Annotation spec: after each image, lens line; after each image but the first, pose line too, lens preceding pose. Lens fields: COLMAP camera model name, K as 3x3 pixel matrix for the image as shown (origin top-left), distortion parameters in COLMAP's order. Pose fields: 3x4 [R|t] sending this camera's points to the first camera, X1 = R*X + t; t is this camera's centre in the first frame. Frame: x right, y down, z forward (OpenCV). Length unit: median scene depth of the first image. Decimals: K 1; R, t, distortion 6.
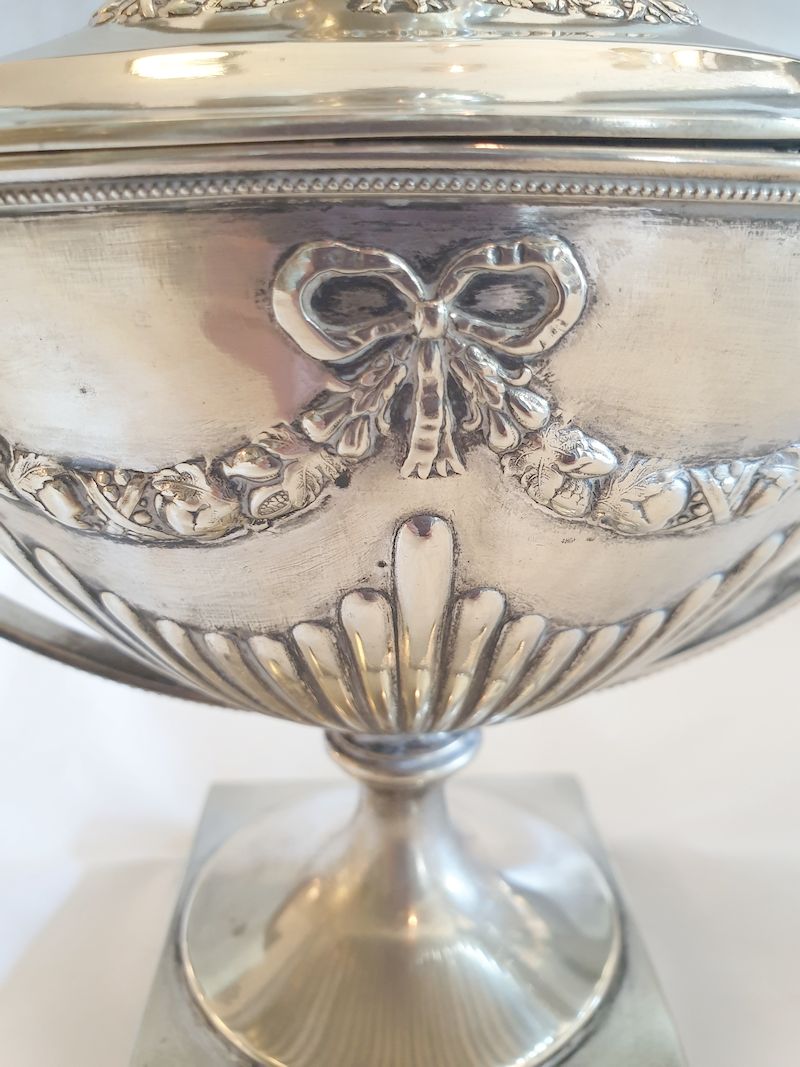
lens RADIAL K [[812.4, 0, 402.1], [0, 812.4, 537.8], [0, 0, 1]] dist [0.092309, 0.001305]
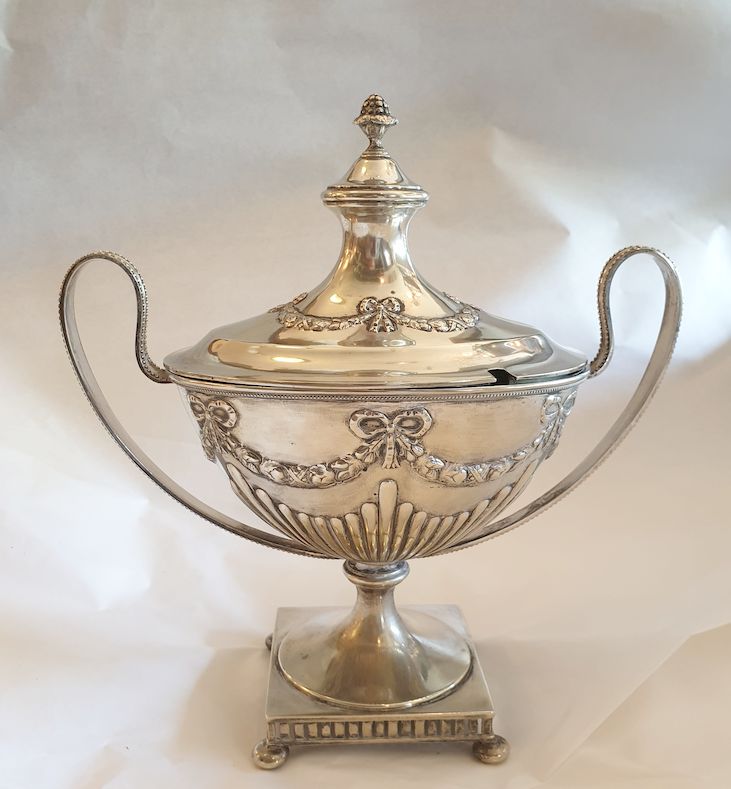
lens RADIAL K [[930.9, 0, 367.3], [0, 930.9, 397.6], [0, 0, 1]] dist [0.014371, 0.000000]
pose [[0.999686, 0.010080, 0.022939, -0.147714], [-0.007554, 0.994158, -0.107667, 0.049967], [-0.023890, 0.107460, 0.993922, -2.801295]]
